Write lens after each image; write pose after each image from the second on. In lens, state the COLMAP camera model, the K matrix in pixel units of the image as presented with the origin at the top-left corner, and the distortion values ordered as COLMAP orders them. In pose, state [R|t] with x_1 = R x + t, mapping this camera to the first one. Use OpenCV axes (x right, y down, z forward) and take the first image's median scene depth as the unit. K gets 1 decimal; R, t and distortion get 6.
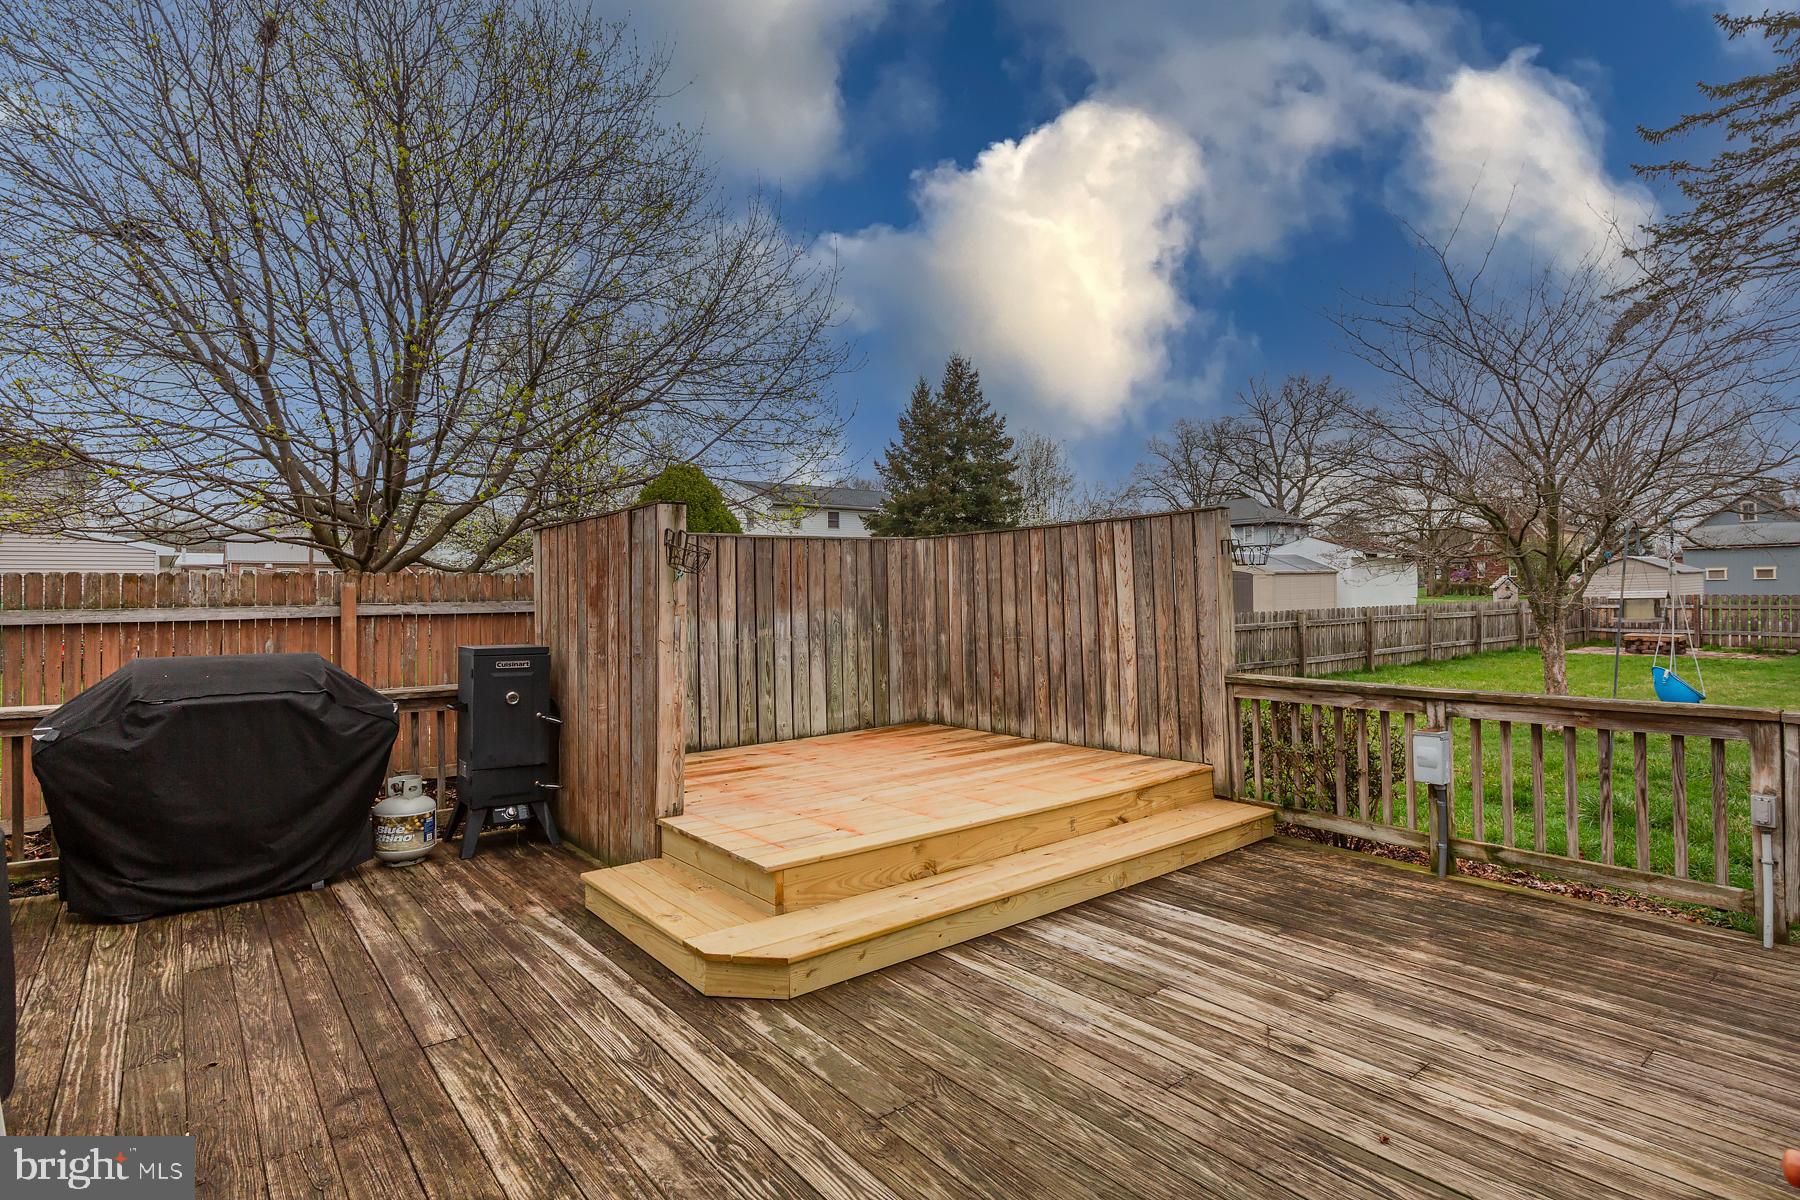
lens RADIAL K [[923.4, 0, 903.3], [0, 923.4, 590.9], [0, 0, 1]] dist [0.003133, 0.000454]
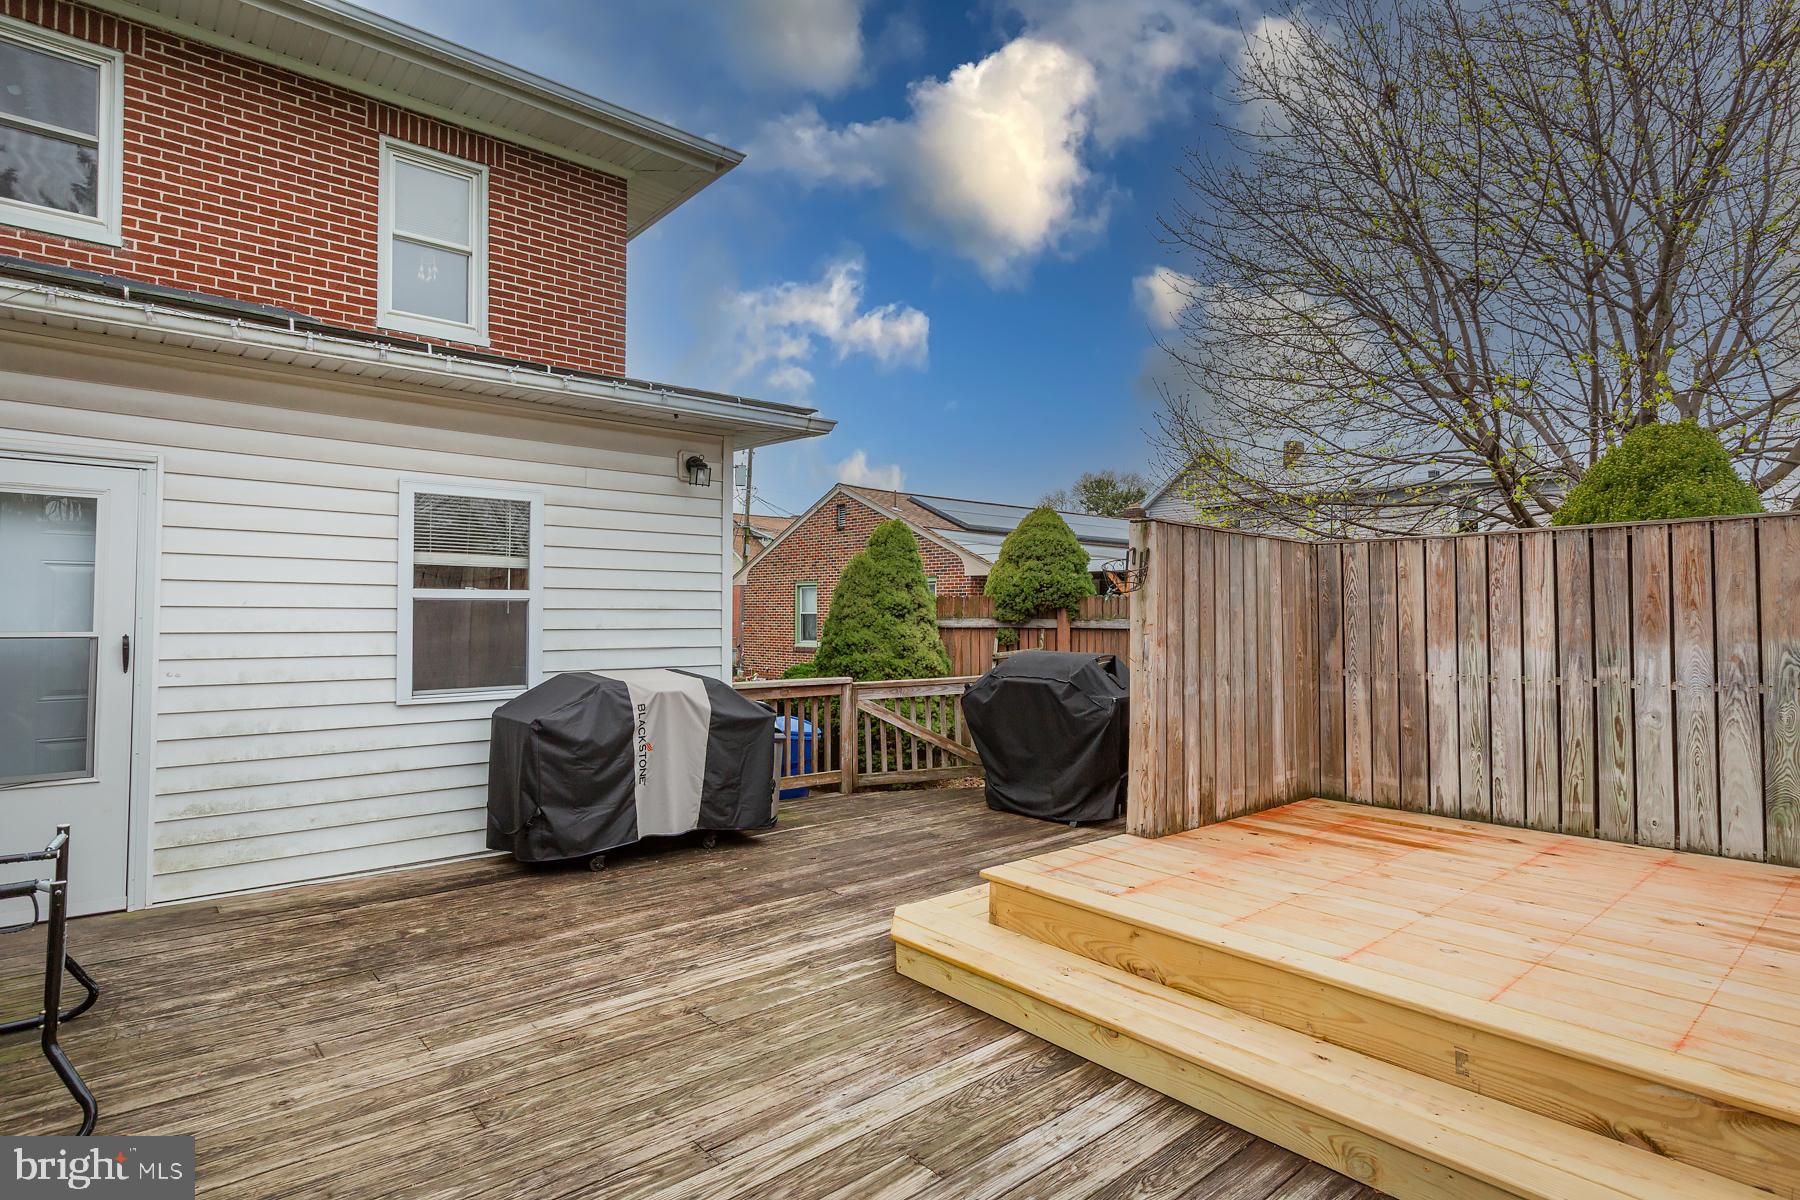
lens RADIAL K [[962.3, 0, 916.8], [0, 962.3, 597.0], [0, 0, 1]] dist [-0.002396, -0.000194]
pose [[0.015694, -0.009760, -0.999829, 1.010979], [0.003068, 0.999948, -0.009713, -0.005333], [0.999872, -0.002915, 0.015723, 0.962430]]
